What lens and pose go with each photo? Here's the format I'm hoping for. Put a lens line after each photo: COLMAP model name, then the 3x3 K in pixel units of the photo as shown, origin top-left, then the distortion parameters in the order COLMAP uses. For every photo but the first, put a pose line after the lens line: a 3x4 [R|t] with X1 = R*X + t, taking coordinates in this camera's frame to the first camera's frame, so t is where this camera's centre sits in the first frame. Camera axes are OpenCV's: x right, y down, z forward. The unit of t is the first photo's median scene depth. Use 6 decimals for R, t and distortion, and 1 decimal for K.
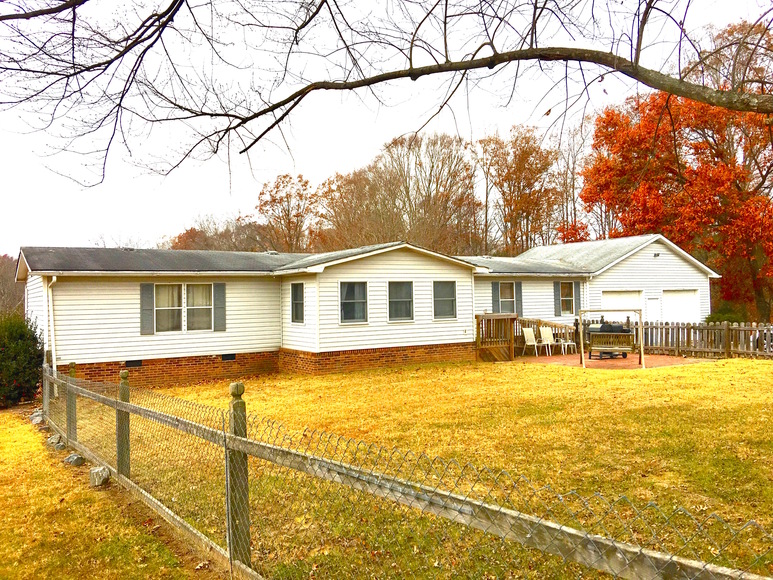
lens RADIAL K [[660.7, 0, 383.3], [0, 660.7, 288.2], [0, 0, 1]] dist [0.012463, -0.000245]
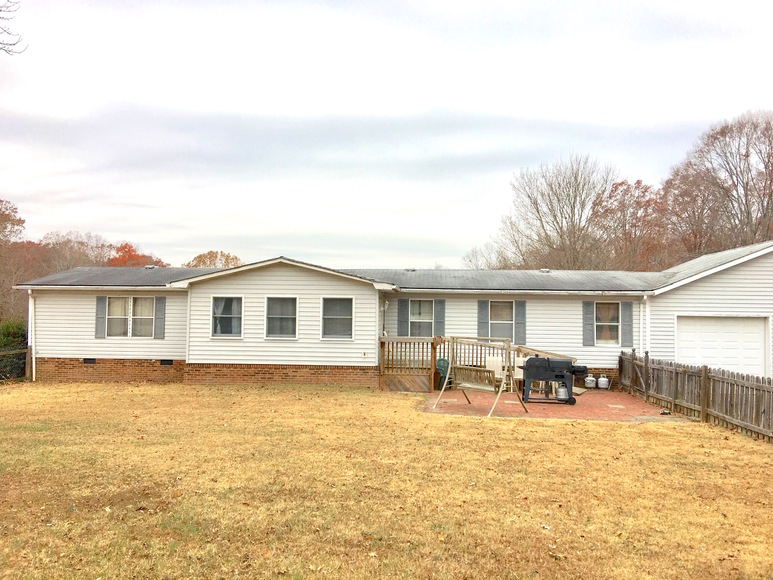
lens RADIAL K [[660.7, 0, 383.5], [0, 660.7, 293.0], [0, 0, 1]] dist [0.012463, -0.000245]
pose [[0.803145, 0.010826, -0.595685, 0.737275], [-0.019335, 0.999782, -0.007899, -0.012566], [0.595470, 0.017862, 0.803179, 0.311056]]
